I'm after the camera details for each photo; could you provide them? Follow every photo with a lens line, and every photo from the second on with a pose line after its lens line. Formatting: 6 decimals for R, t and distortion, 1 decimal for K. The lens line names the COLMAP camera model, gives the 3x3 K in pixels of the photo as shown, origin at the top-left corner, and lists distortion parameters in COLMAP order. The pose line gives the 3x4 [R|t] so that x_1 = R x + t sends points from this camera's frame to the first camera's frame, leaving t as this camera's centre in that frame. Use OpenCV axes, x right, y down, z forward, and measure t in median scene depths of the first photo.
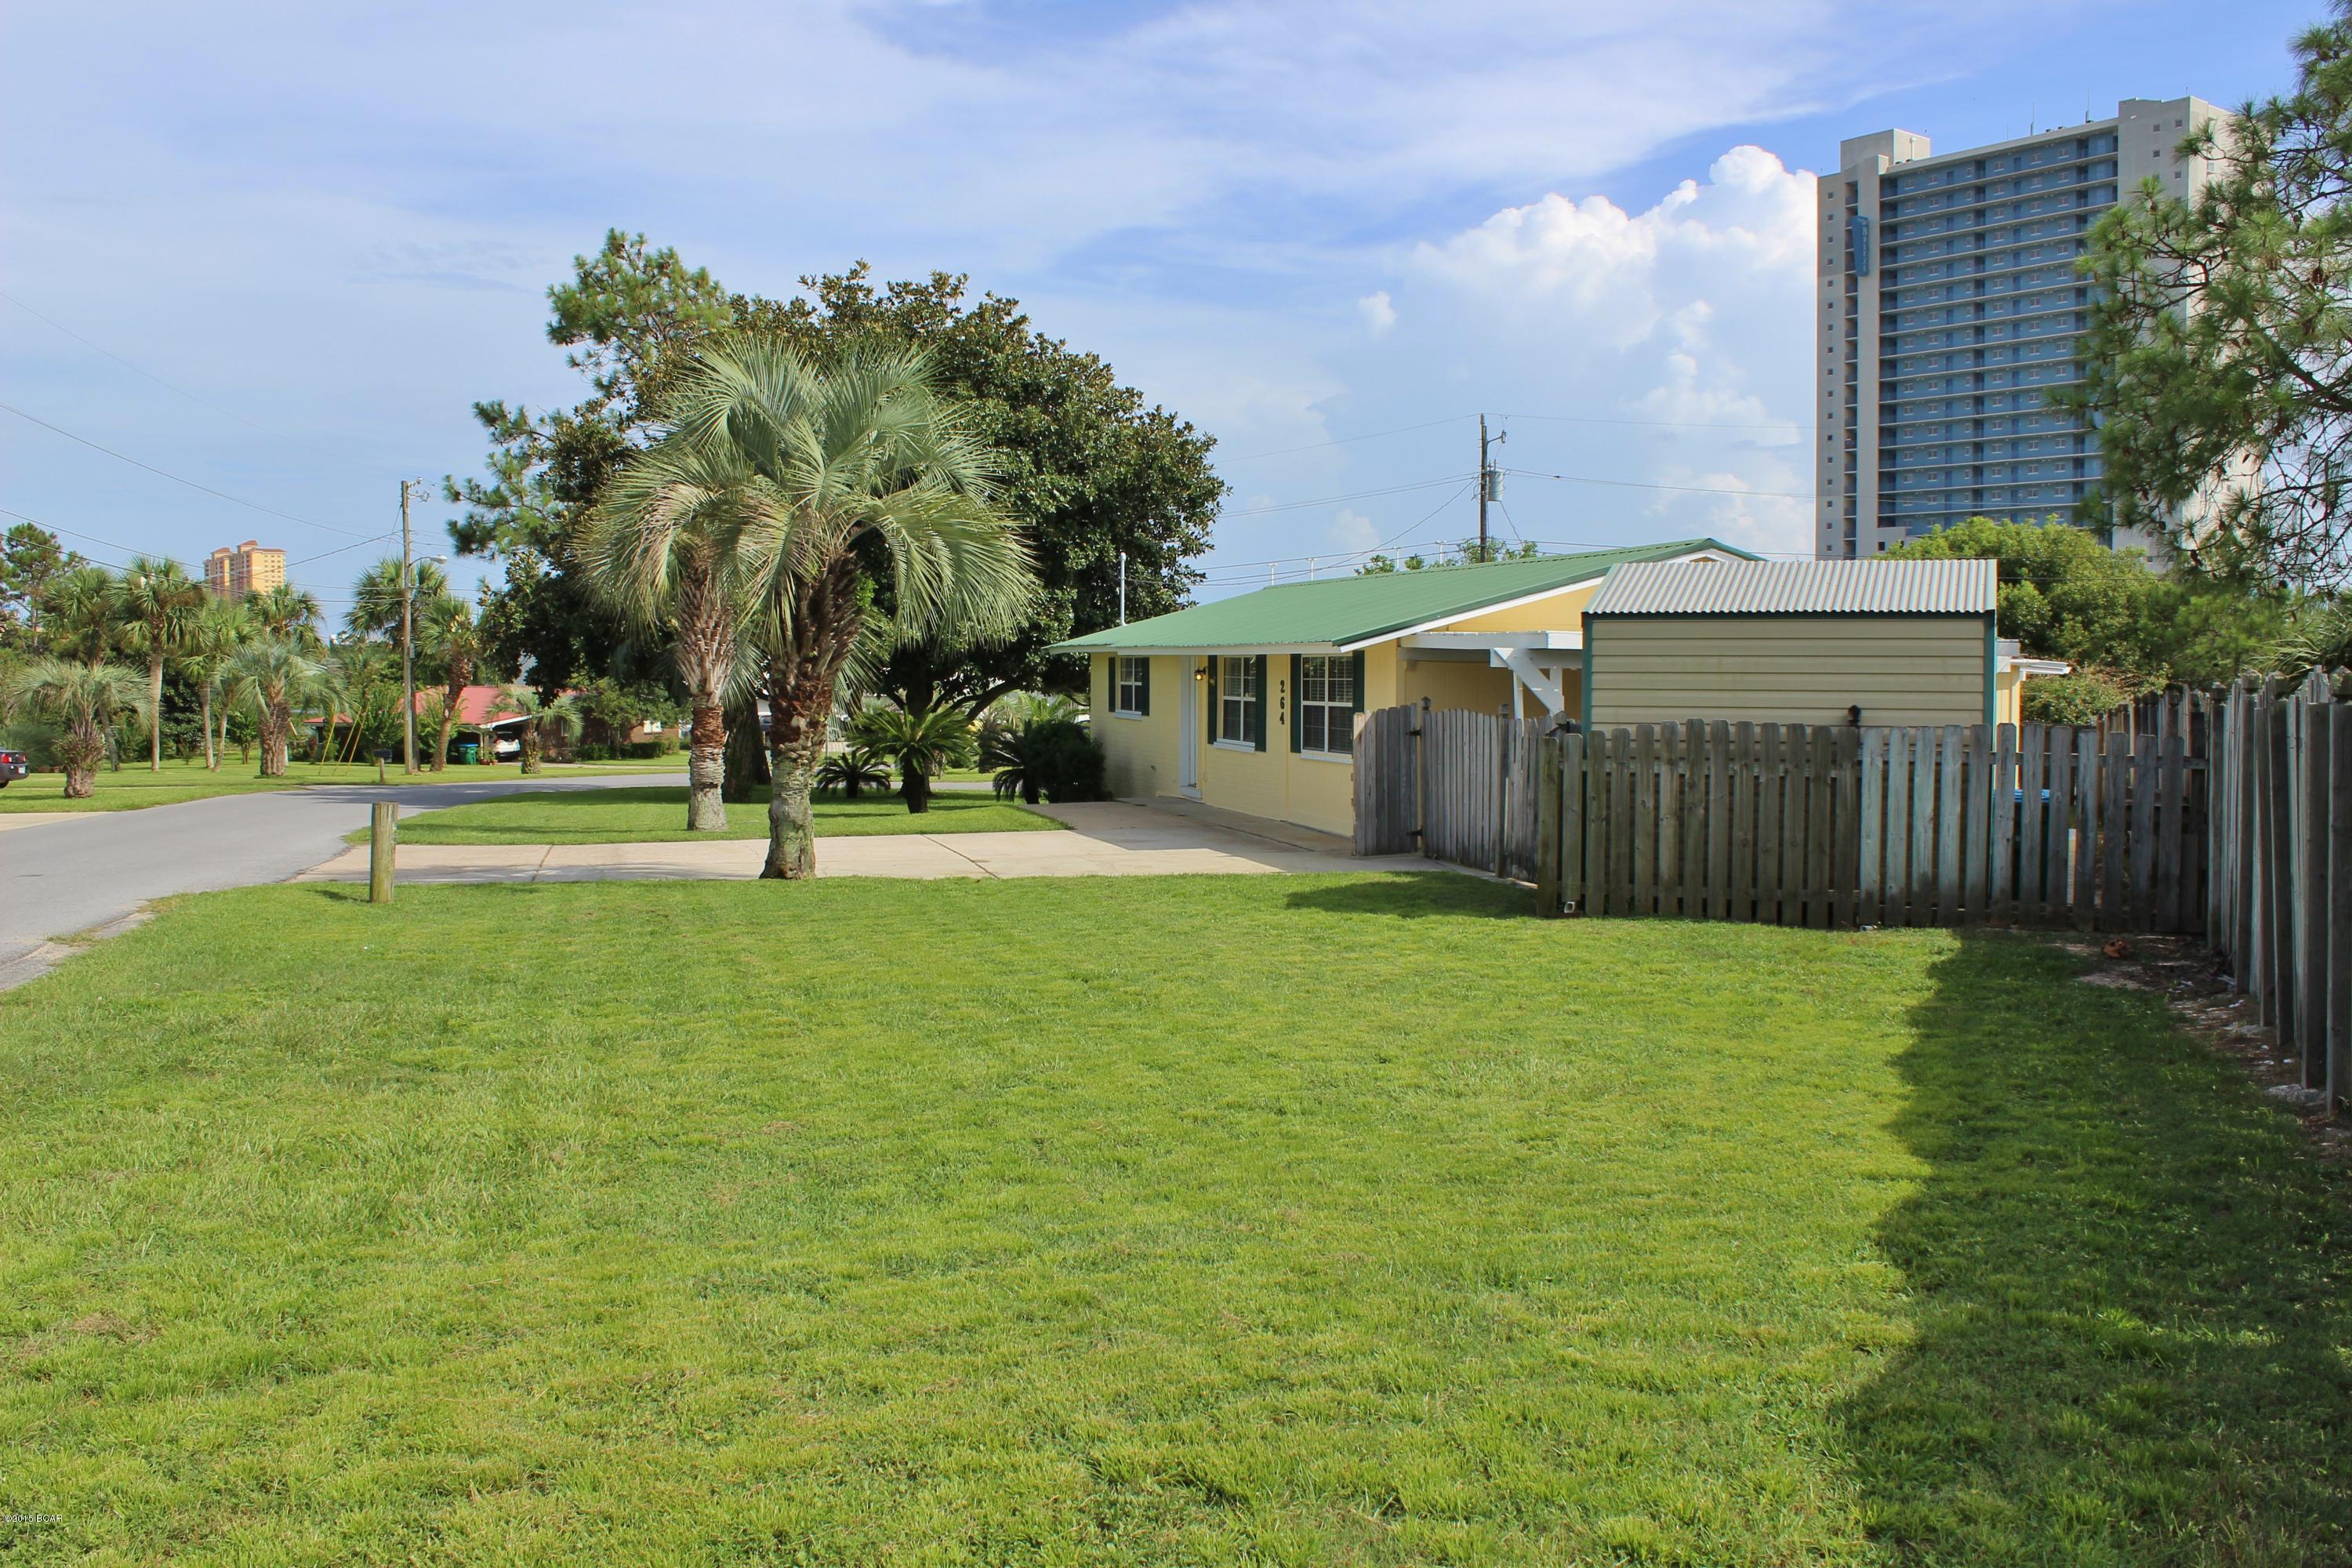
lens RADIAL K [[2026.3, 0, 1147.5], [0, 2026.3, 783.2], [0, 0, 1]] dist [-0.157333, 0.144123]
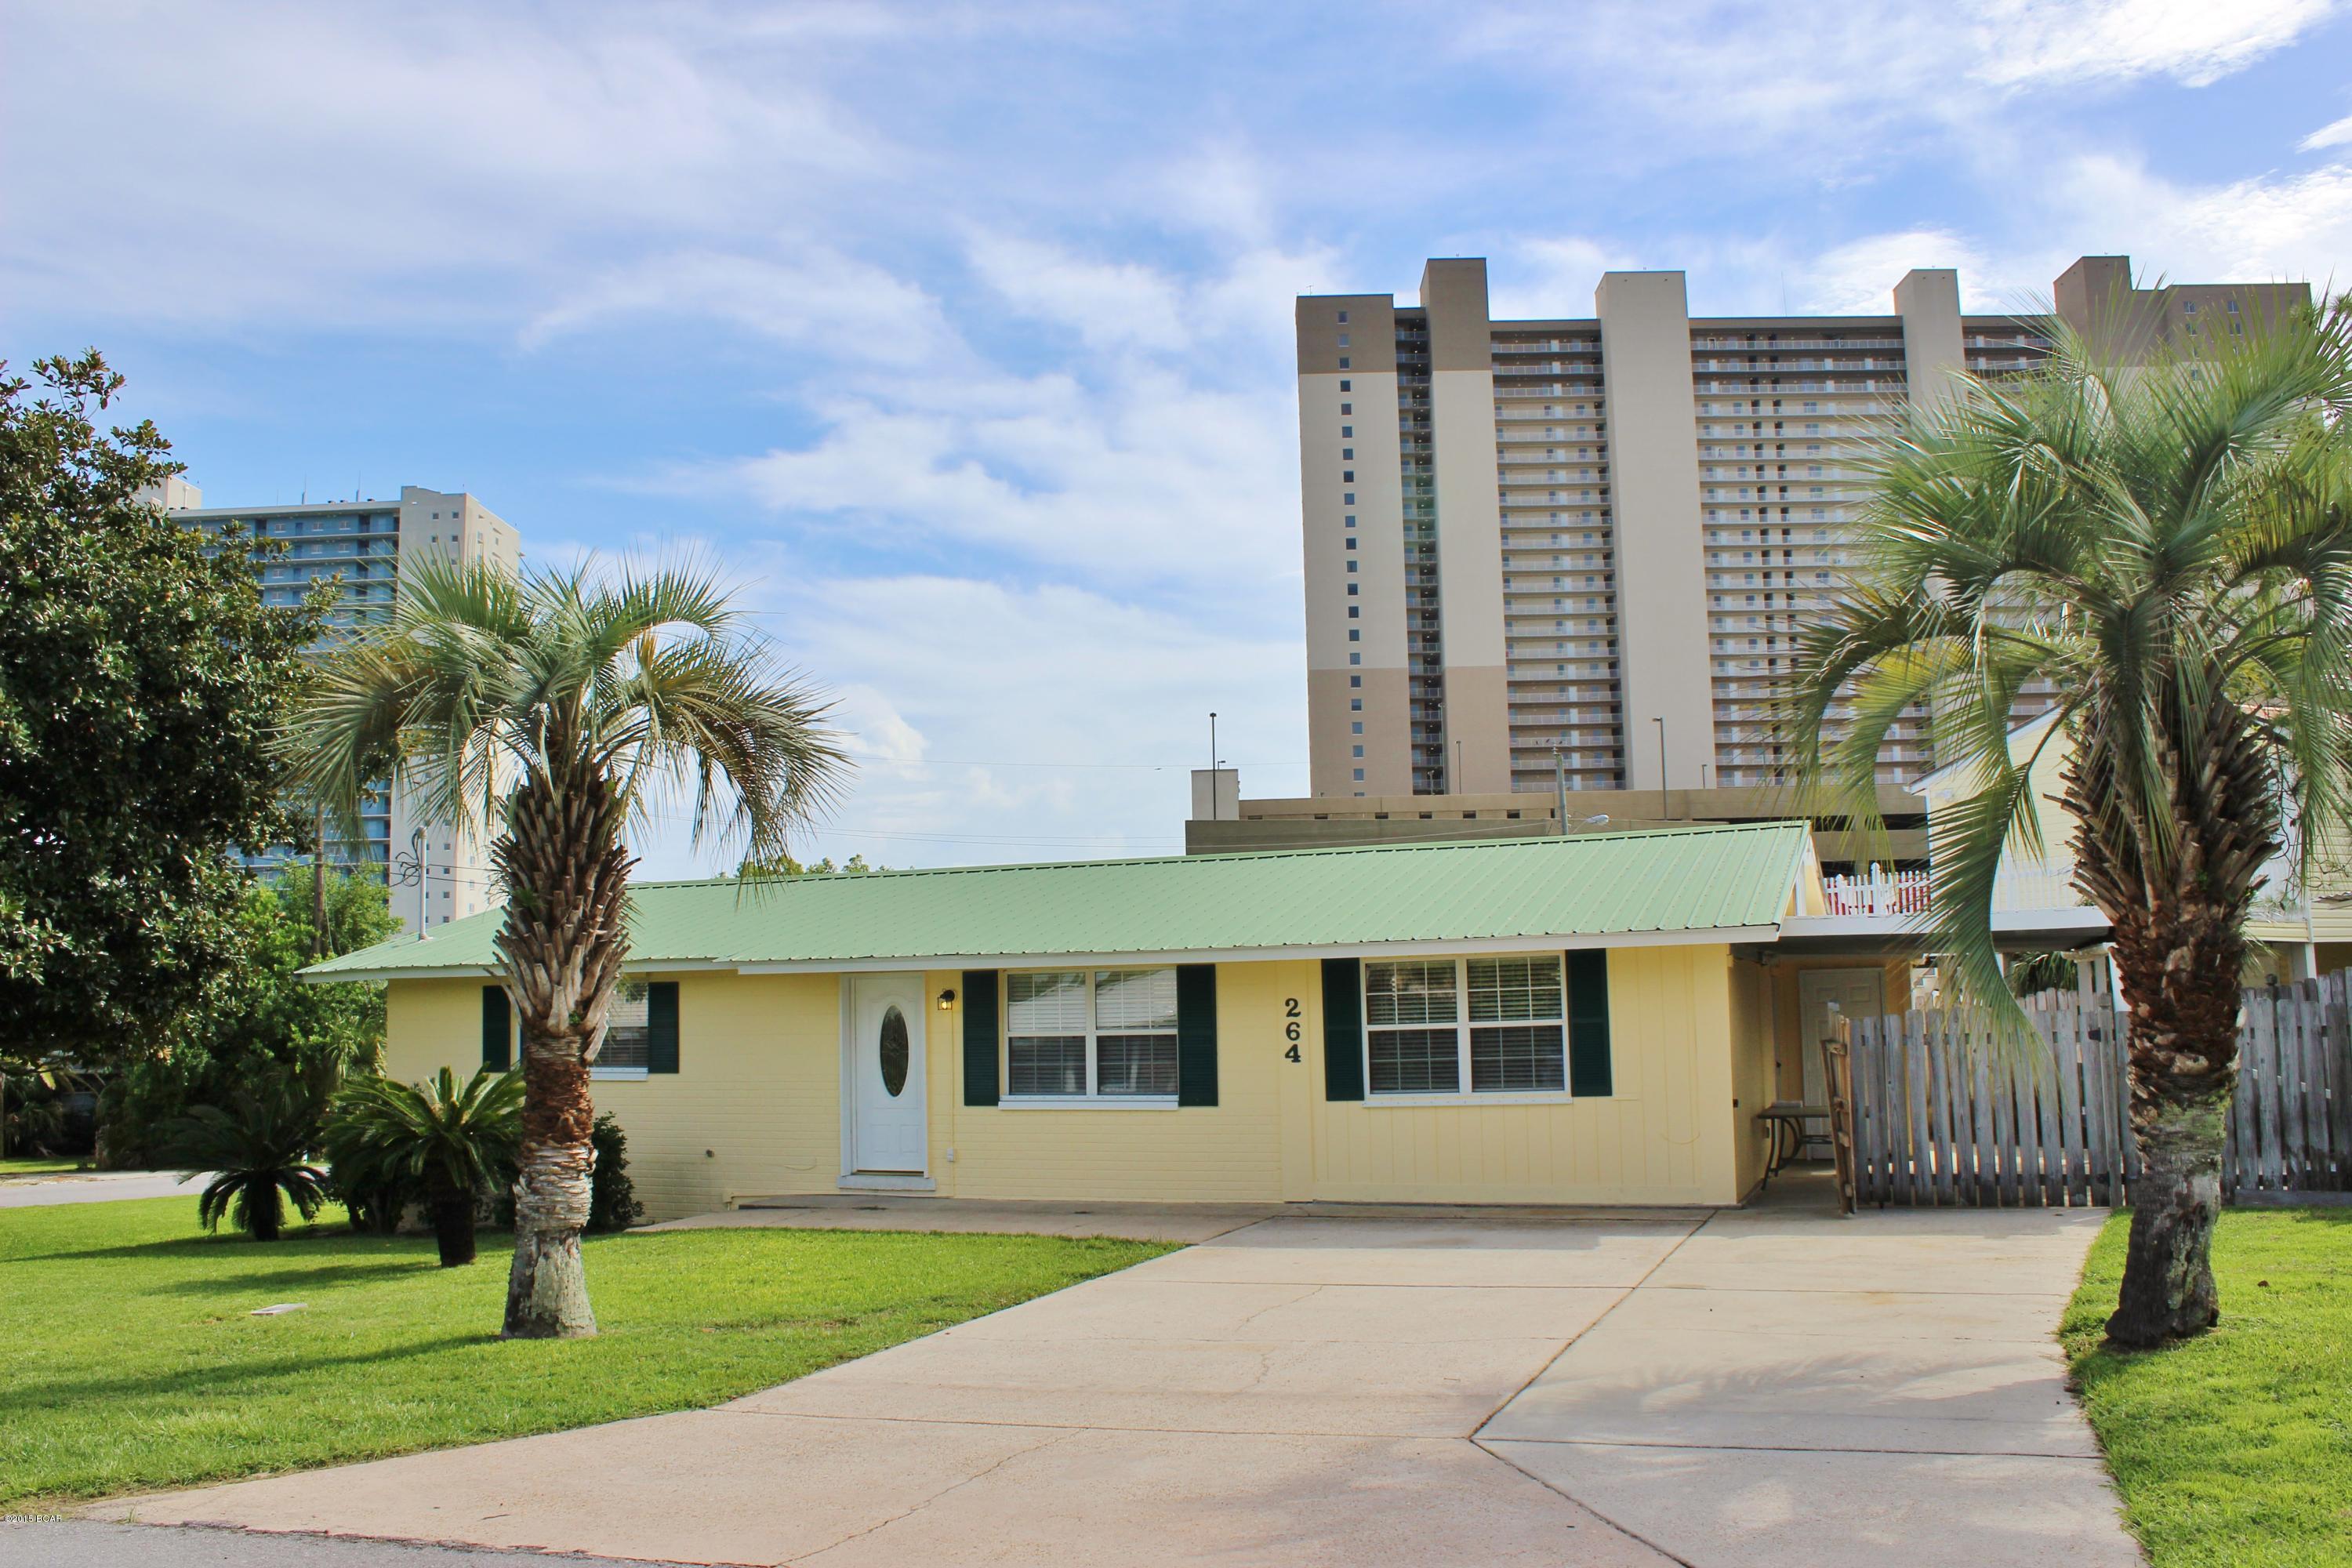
lens RADIAL K [[1972.4, 0, 1163.7], [0, 1972.4, 787.3], [0, 0, 1]] dist [-0.172489, 0.160129]
pose [[0.606592, 0.078994, 0.791079, -0.336620], [0.068134, 0.986225, -0.150725, -0.015759], [-0.792088, 0.145328, 0.592854, 0.418789]]
